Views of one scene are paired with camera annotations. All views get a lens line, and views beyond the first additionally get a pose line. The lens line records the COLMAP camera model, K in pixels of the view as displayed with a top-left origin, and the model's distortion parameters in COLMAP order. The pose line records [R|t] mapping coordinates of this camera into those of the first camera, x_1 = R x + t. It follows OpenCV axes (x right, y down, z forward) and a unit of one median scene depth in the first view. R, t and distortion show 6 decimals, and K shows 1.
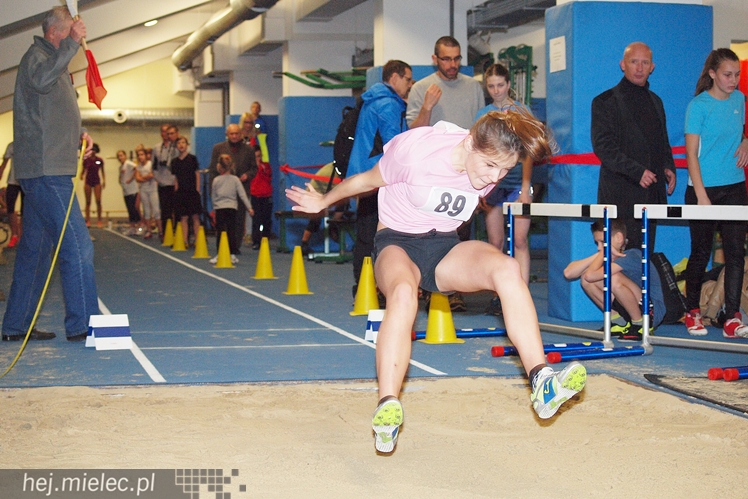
lens RADIAL K [[1911.9, 0, 374.9], [0, 1911.9, 250.5], [0, 0, 1]] dist [-0.222807, -0.517088]
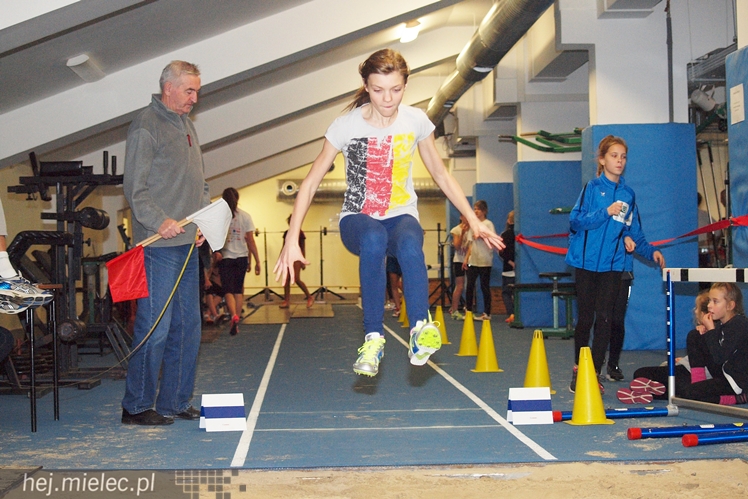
lens RADIAL K [[1970.5, 0, 374.3], [0, 1970.5, 249.1], [0, 0, 1]] dist [-0.250331, -0.078454]
pose [[0.984501, -0.013534, -0.174858, 0.097620], [0.006414, 0.999129, -0.041224, 0.003302], [0.175263, 0.039463, 0.983730, 0.067106]]
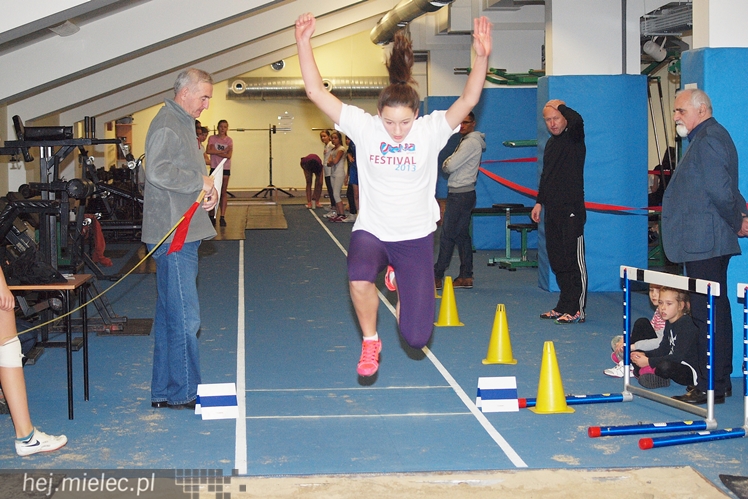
lens RADIAL K [[2034.6, 0, 385.3], [0, 2034.6, 247.2], [0, 0, 1]] dist [-0.186127, -0.397165]
pose [[0.990892, 0.003929, -0.134604, 0.090383], [0.001489, 0.999193, 0.040129, -0.078588], [0.134653, -0.039964, 0.990087, -0.049225]]
